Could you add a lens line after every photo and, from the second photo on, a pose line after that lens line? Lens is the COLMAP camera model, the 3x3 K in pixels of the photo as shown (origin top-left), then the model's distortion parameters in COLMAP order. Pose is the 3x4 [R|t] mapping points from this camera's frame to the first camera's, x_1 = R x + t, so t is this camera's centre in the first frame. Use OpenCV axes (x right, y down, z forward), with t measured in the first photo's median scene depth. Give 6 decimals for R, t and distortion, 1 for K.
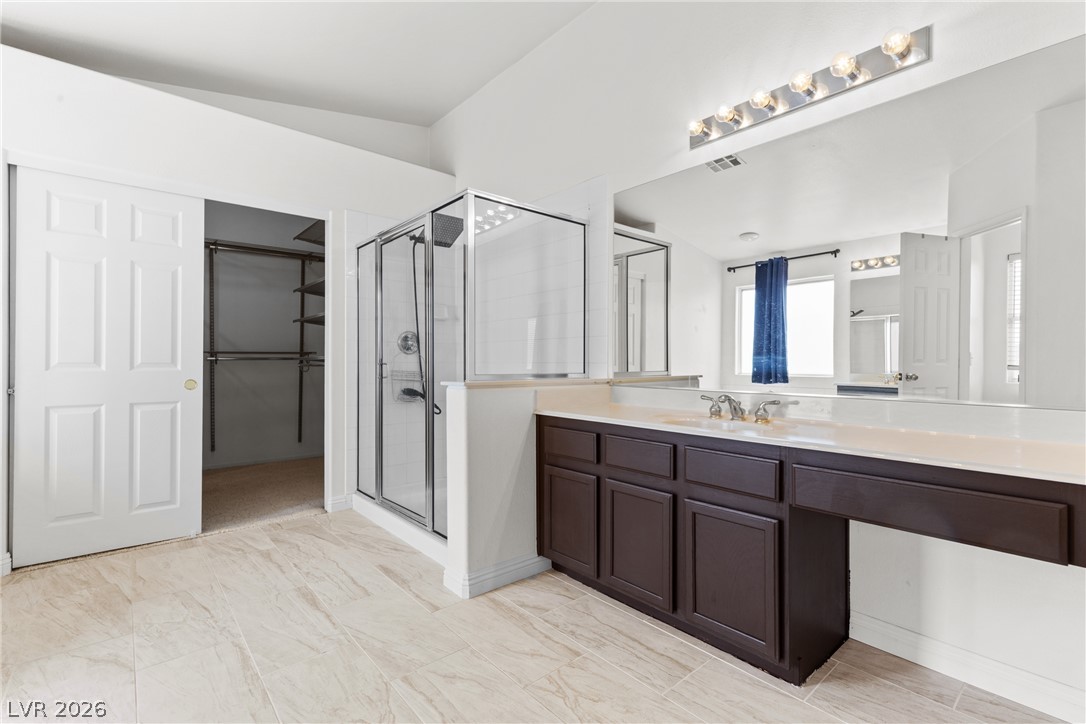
lens RADIAL K [[496.3, 0, 545.4], [0, 496.3, 362.0], [0, 0, 1]] dist [-0.000133, 0.000197]
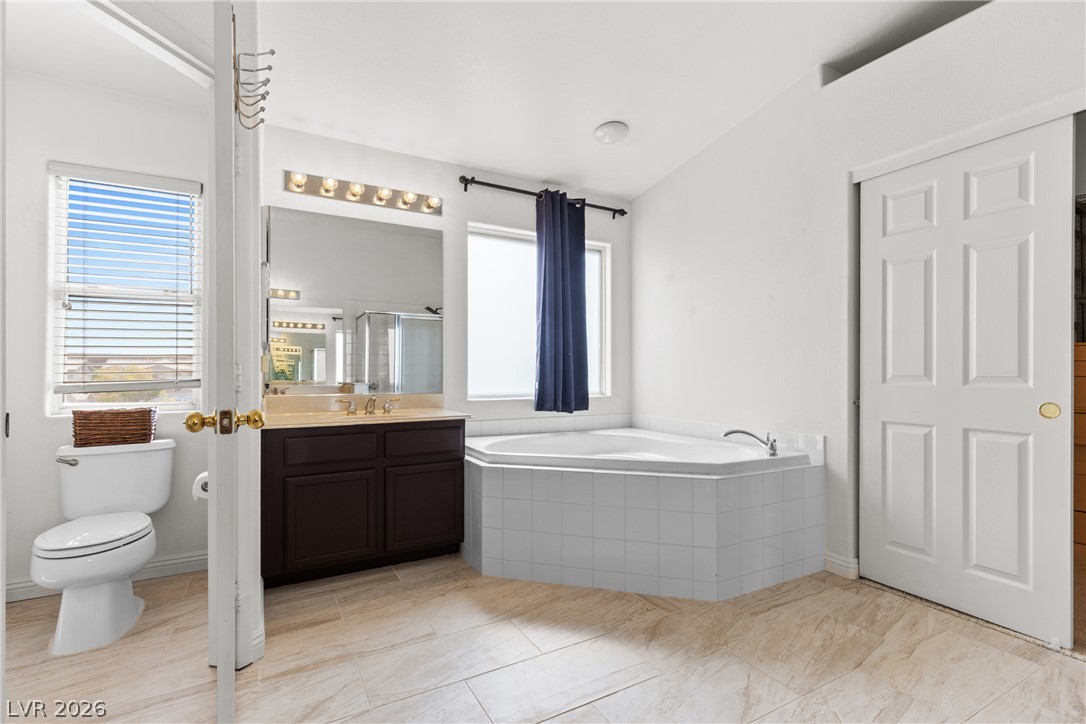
lens RADIAL K [[496.3, 0, 542.1], [0, 496.3, 369.4], [0, 0, 1]] dist [-0.000133, 0.000197]
pose [[-0.199493, -0.005953, -0.979881, 0.060071], [-0.005579, 0.999972, -0.004940, -0.001273], [0.979883, 0.004481, -0.199520, 0.517123]]
